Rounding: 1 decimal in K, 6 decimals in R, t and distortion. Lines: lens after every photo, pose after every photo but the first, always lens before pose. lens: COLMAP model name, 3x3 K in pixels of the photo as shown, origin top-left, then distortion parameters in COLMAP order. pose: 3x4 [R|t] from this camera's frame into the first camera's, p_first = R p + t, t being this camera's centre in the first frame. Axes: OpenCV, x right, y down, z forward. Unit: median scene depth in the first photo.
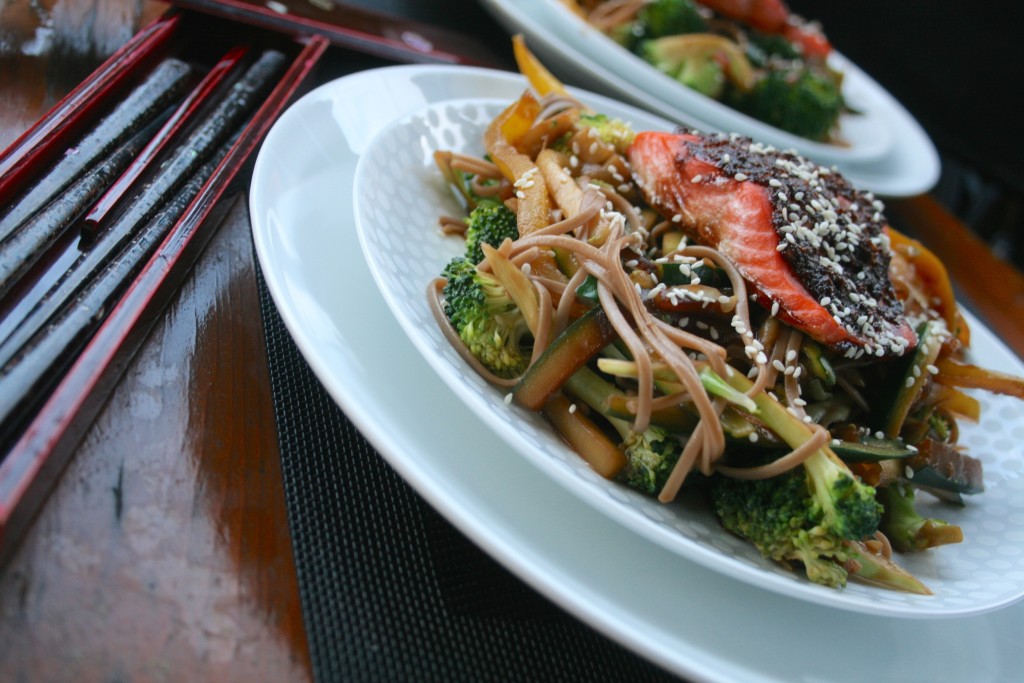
lens RADIAL K [[1214.7, 0, 509.1], [0, 1214.7, 340.0], [0, 0, 1]] dist [-0.062295, 0.000000]
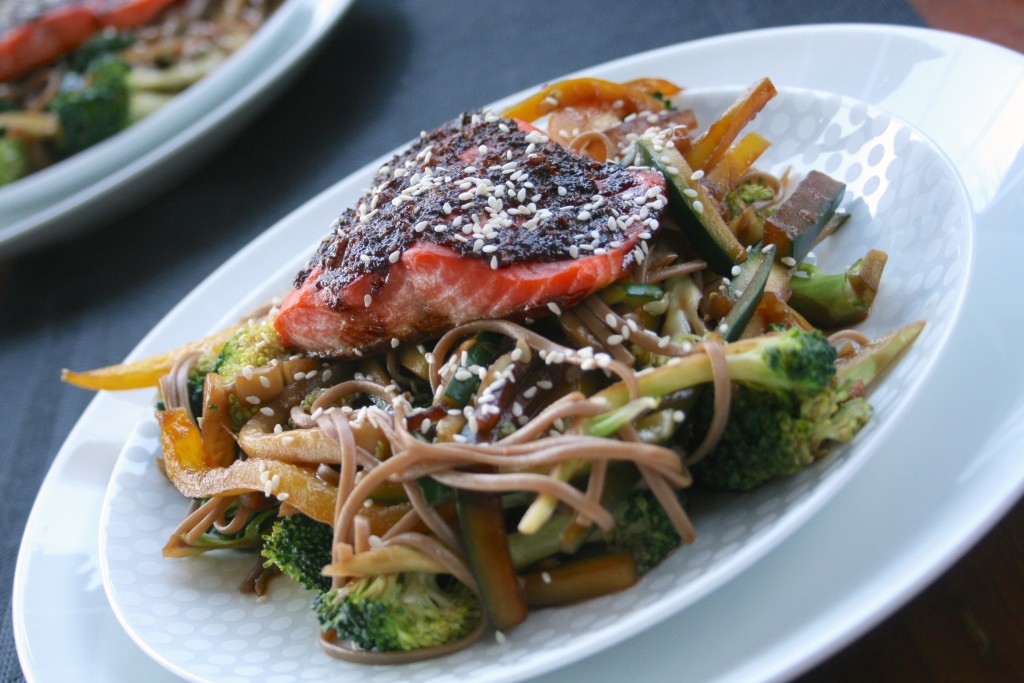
lens RADIAL K [[1595.5, 0, 513.7], [0, 1595.5, 339.6], [0, 0, 1]] dist [-0.040345, 0.000000]
pose [[0.494823, -0.852911, 0.166416, -0.002515], [0.864204, 0.503067, 0.008672, -0.045833], [-0.091115, 0.139526, 0.986018, -0.104608]]
